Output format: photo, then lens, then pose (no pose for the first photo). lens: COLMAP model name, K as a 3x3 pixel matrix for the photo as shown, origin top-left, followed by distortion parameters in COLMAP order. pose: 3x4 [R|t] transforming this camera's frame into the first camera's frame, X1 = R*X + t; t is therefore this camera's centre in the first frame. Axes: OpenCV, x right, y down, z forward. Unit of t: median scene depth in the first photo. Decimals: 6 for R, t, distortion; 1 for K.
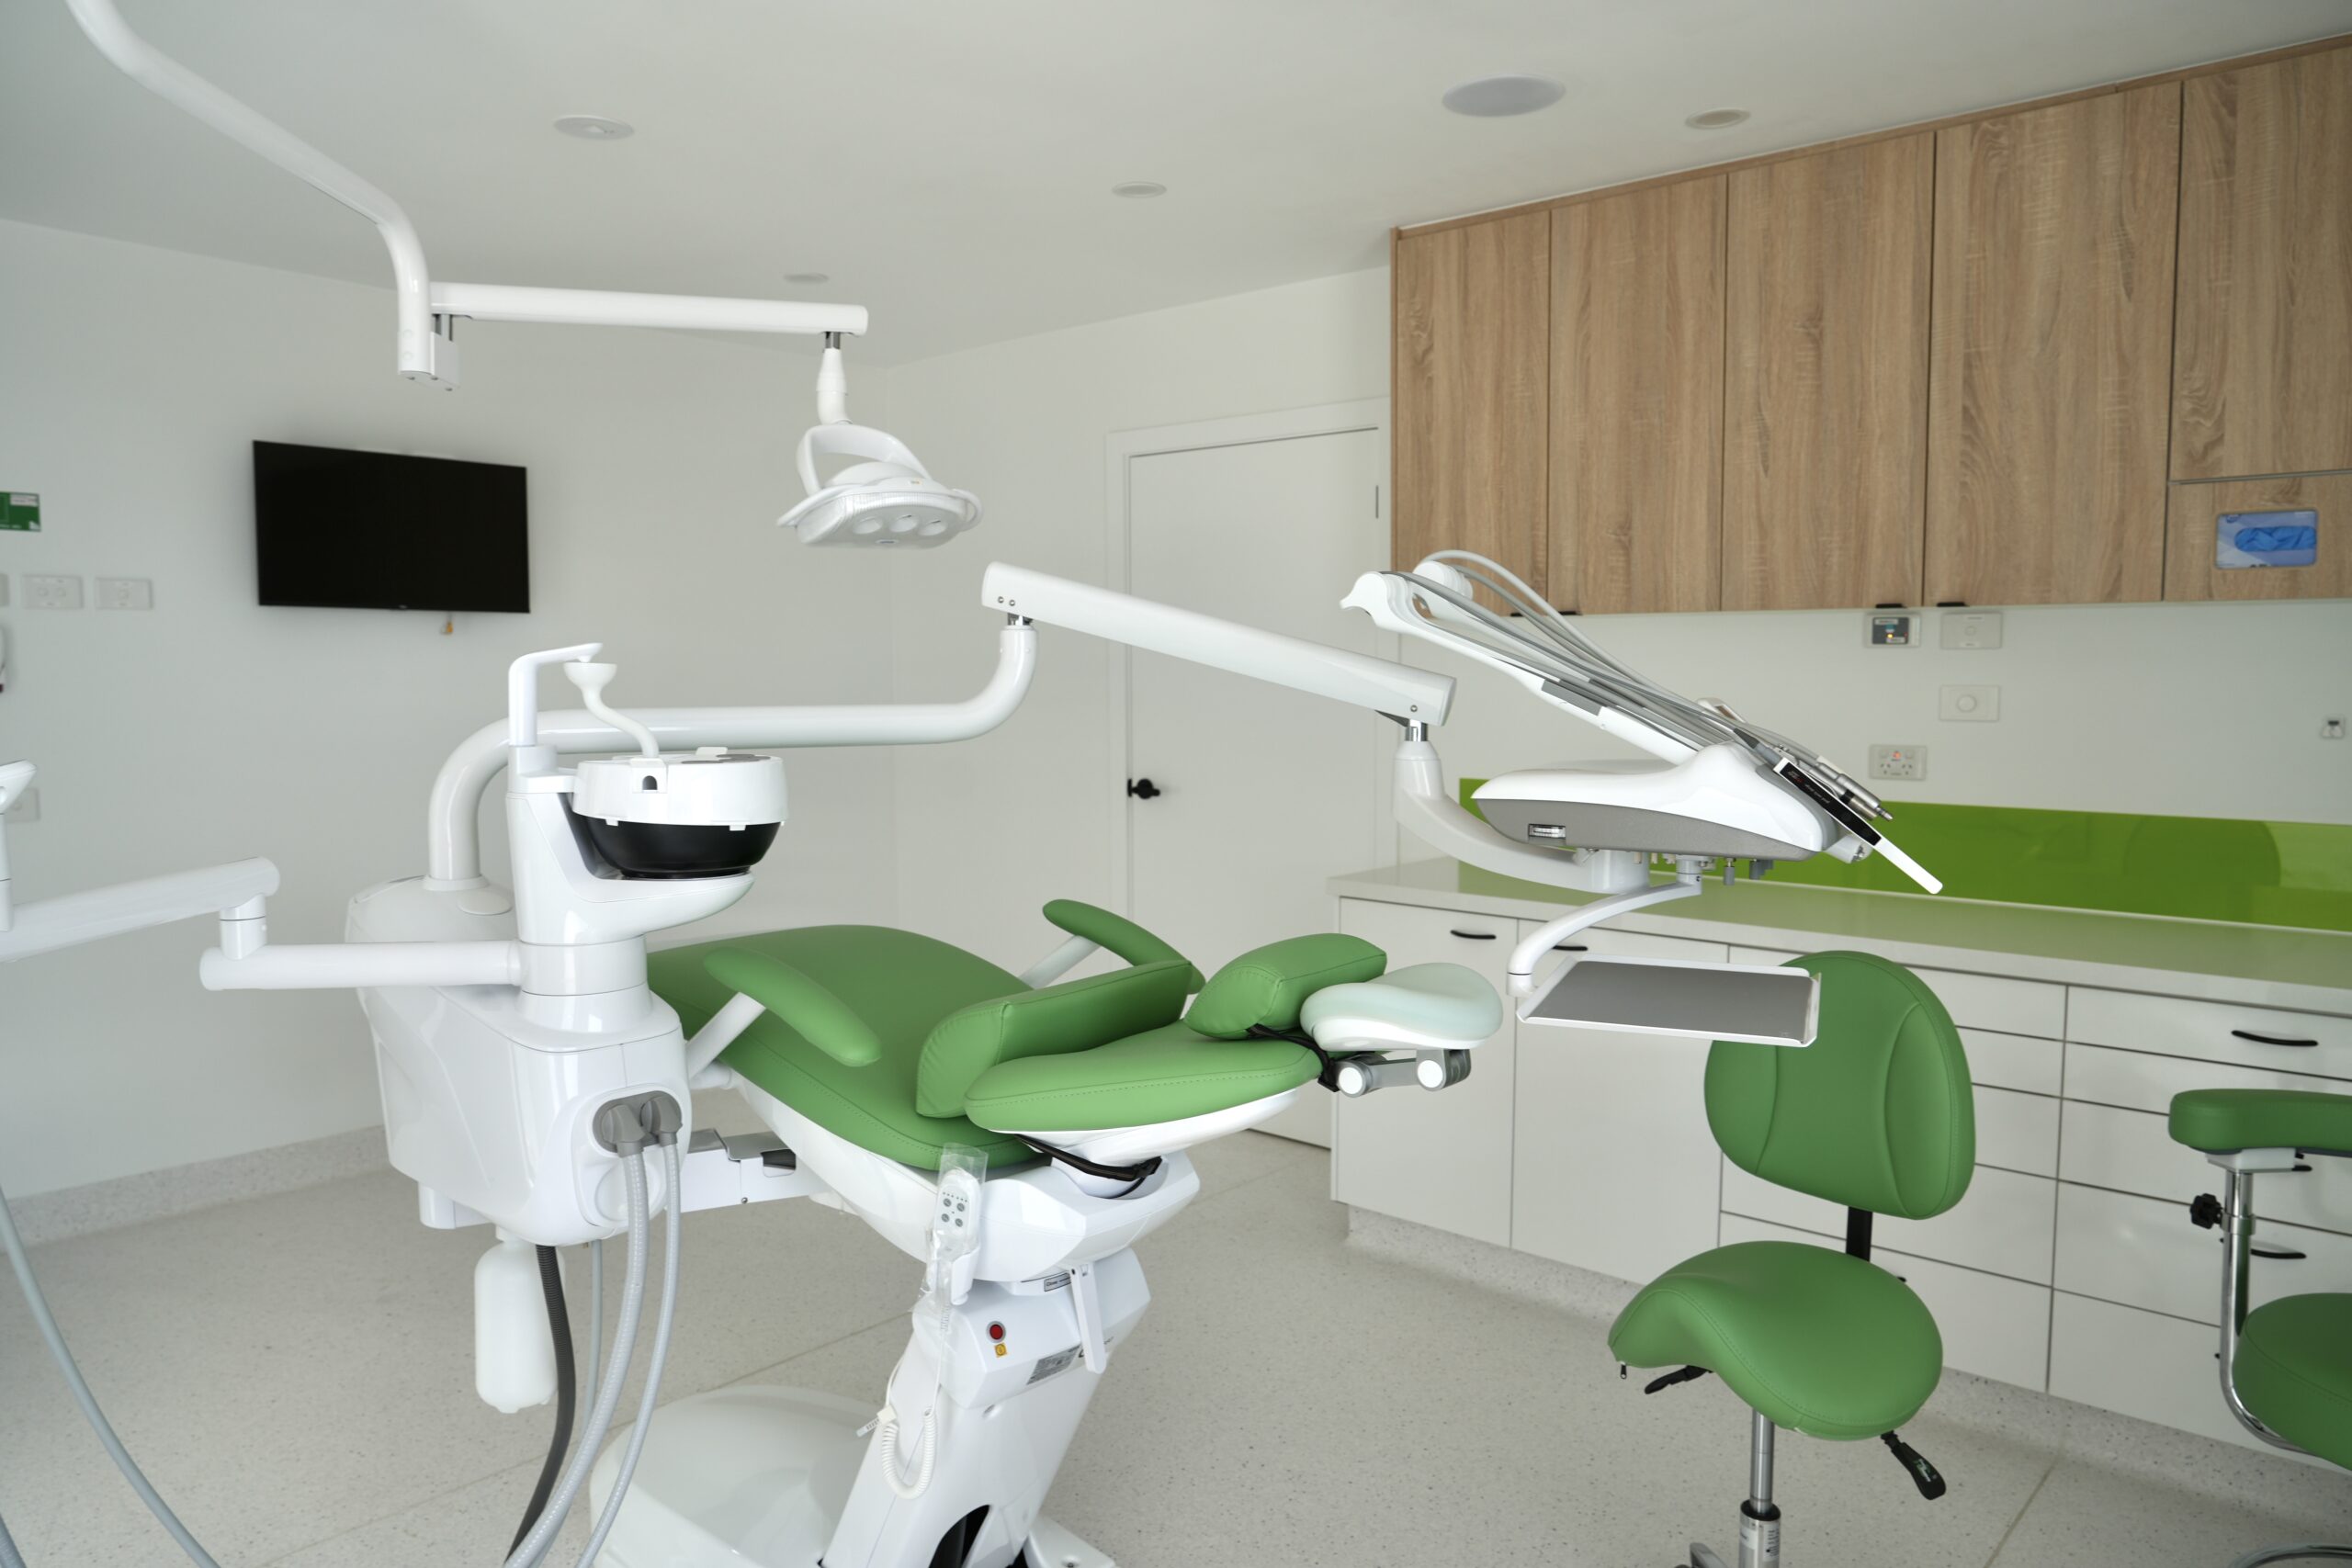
lens RADIAL K [[1596.0, 0, 1159.9], [0, 1596.0, 767.3], [0, 0, 1]] dist [-0.024052, 0.015325]
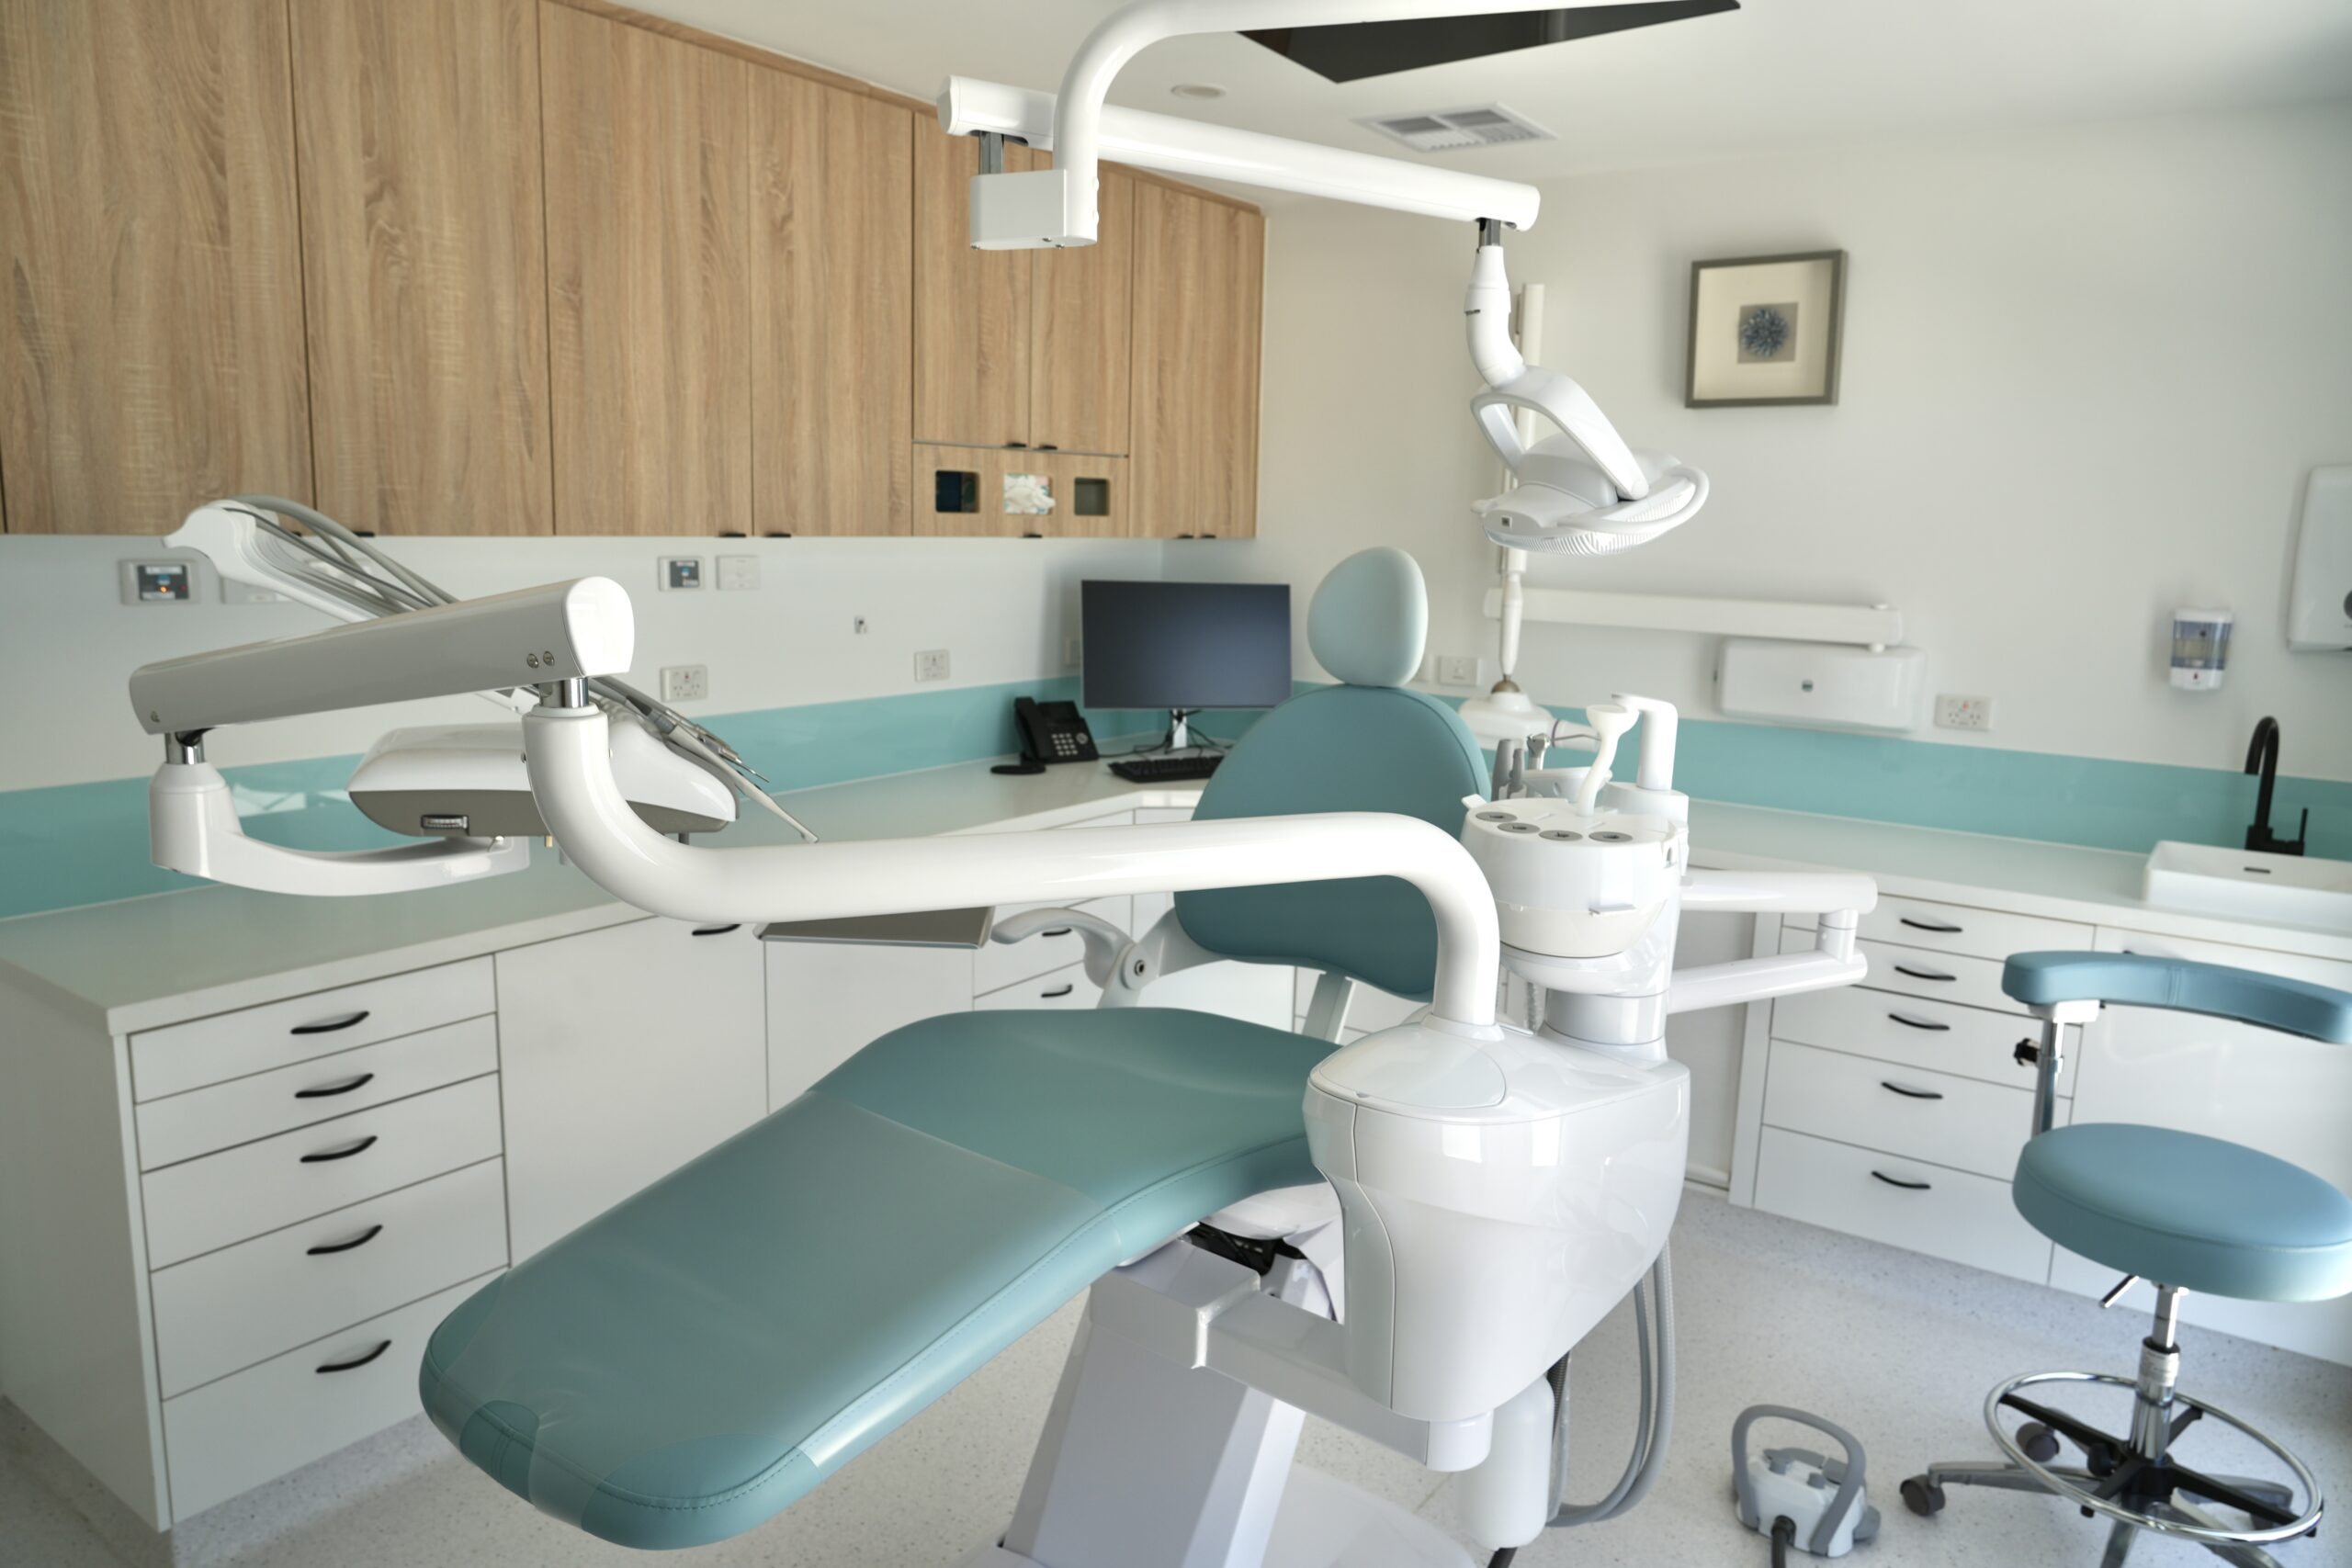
lens RADIAL K [[1596.0, 0, 1193.3], [0, 1596.0, 768.5], [0, 0, 1]] dist [-0.024052, 0.015325]
pose [[-0.118524, -0.163423, 0.979411, -0.787338], [0.039350, 0.984815, 0.169087, -0.119052], [-0.992171, 0.058581, -0.110294, 0.976400]]
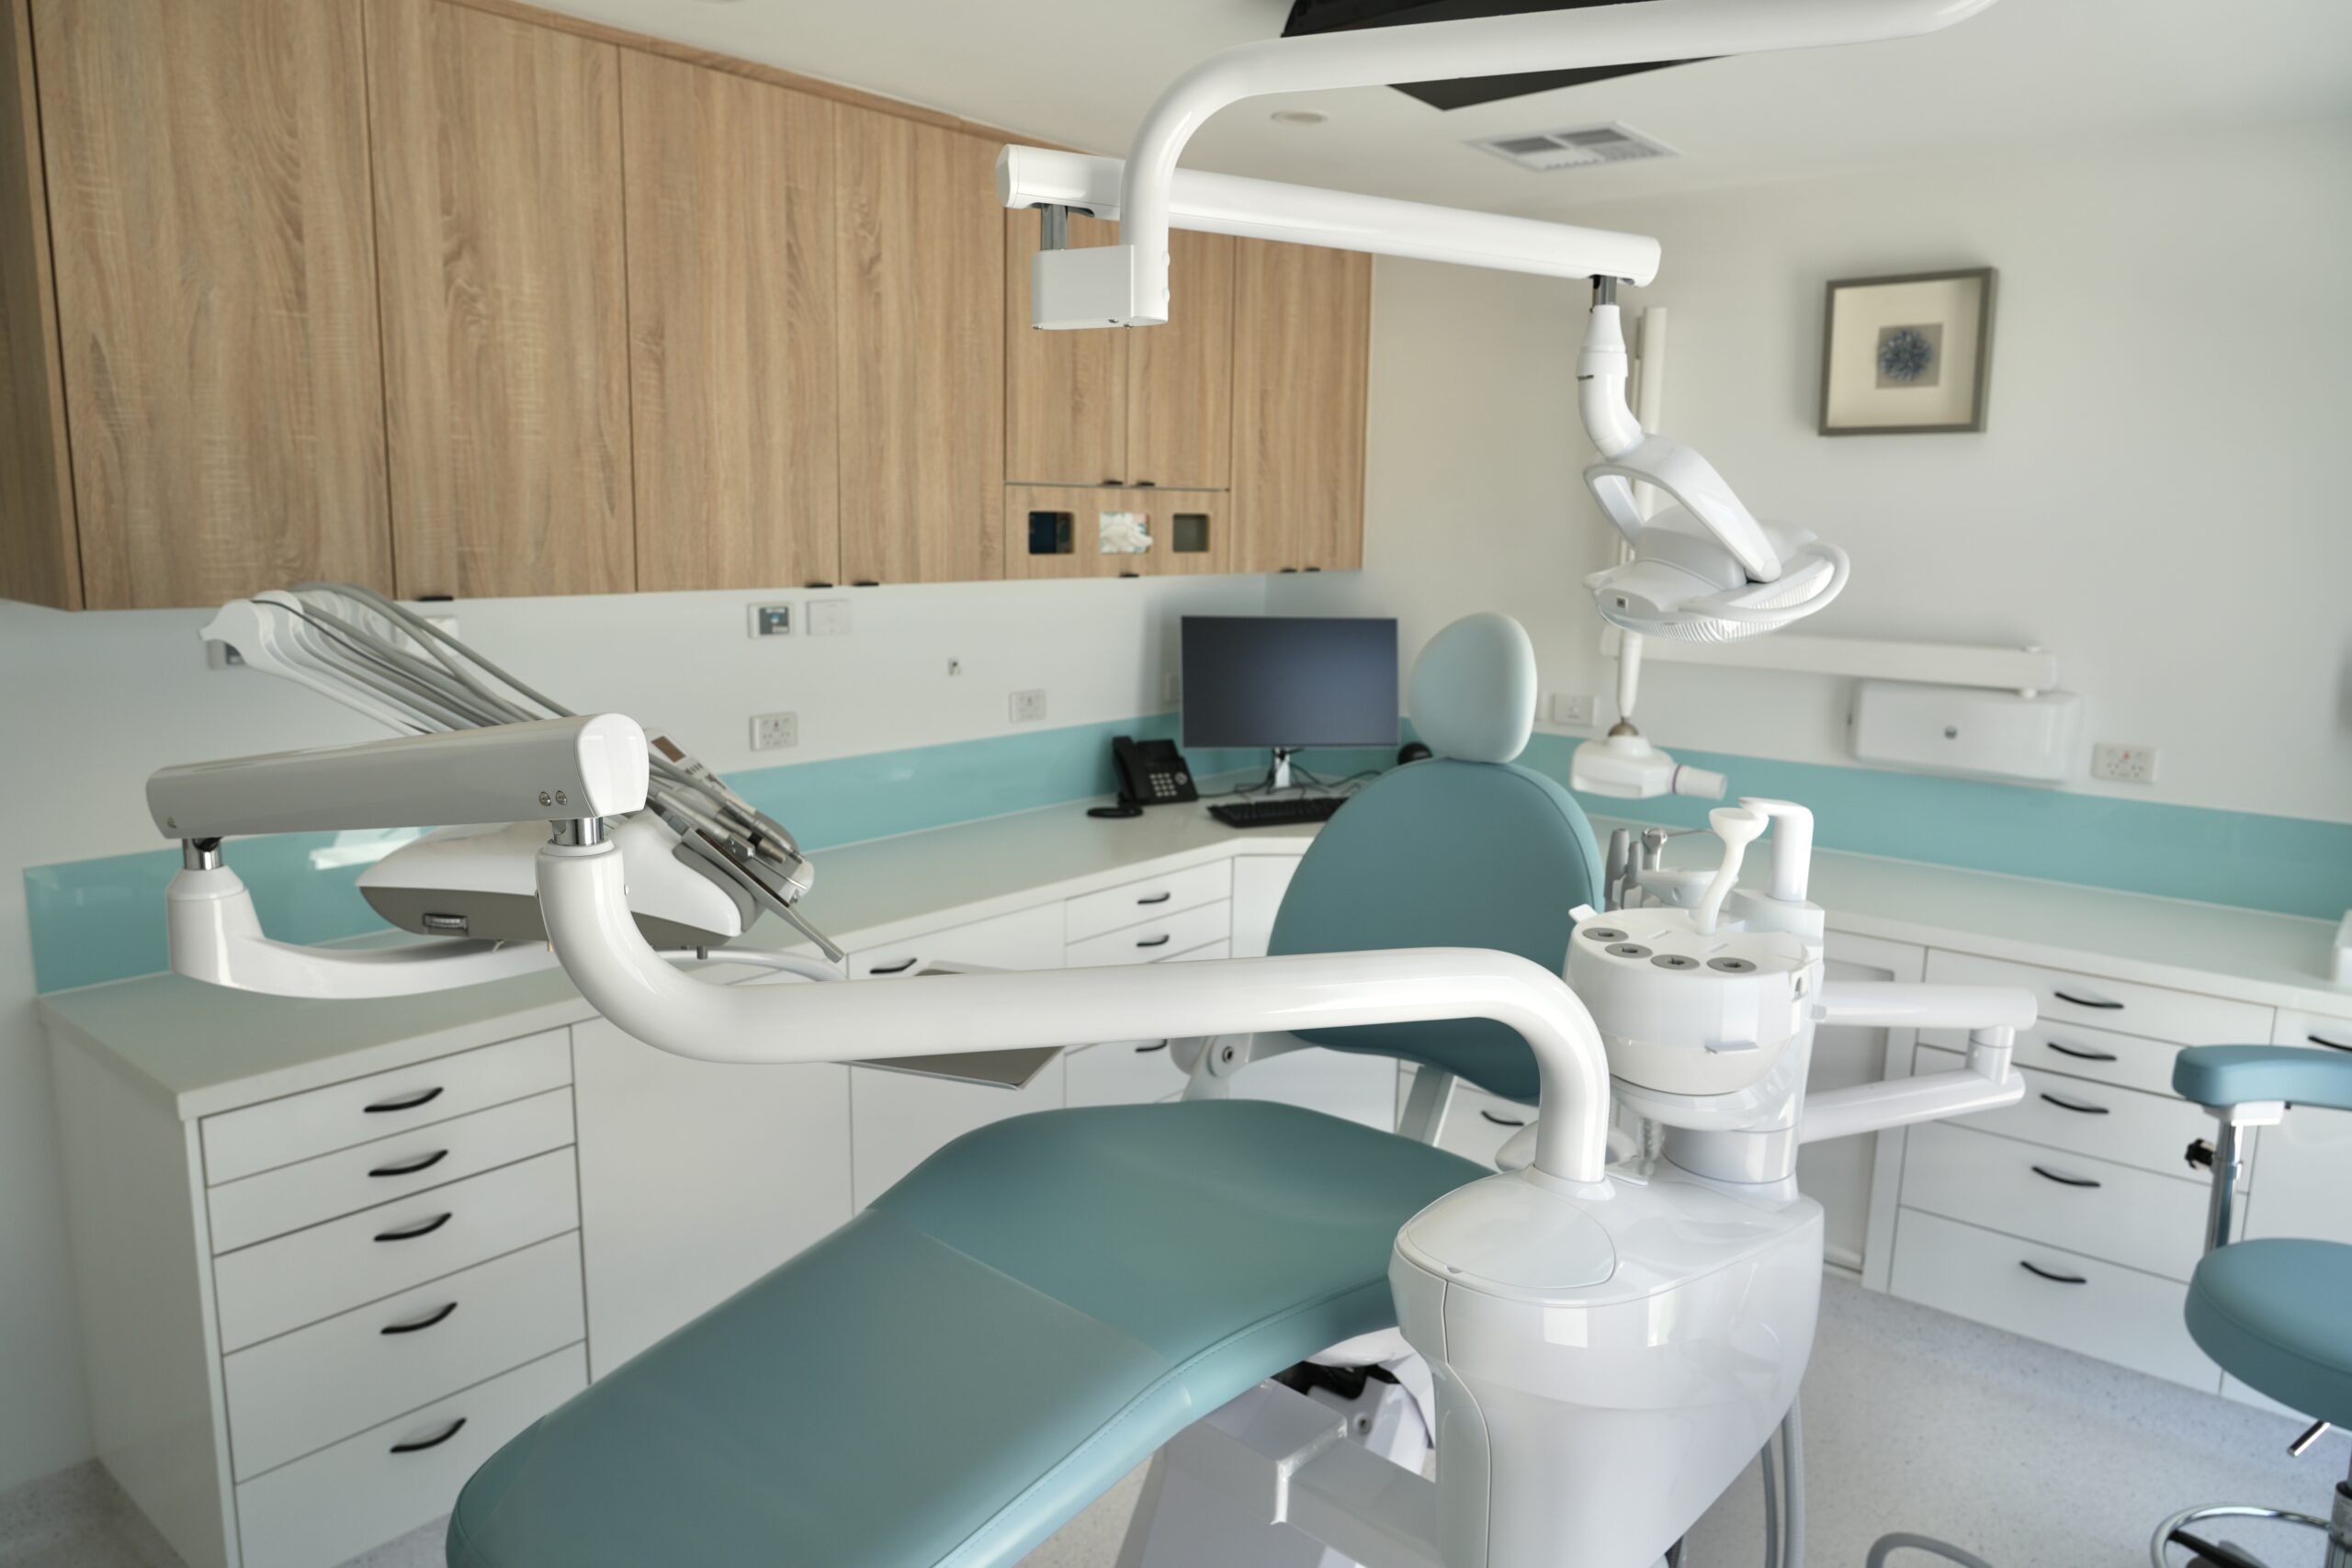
lens RADIAL K [[1596.0, 0, 1189.2], [0, 1596.0, 769.3], [0, 0, 1]] dist [-0.024052, 0.015325]
pose [[-0.044759, -0.165323, 0.985223, -0.746190], [0.047717, 0.984732, 0.167408, -0.144832], [-0.997858, 0.054505, -0.036187, 0.961067]]
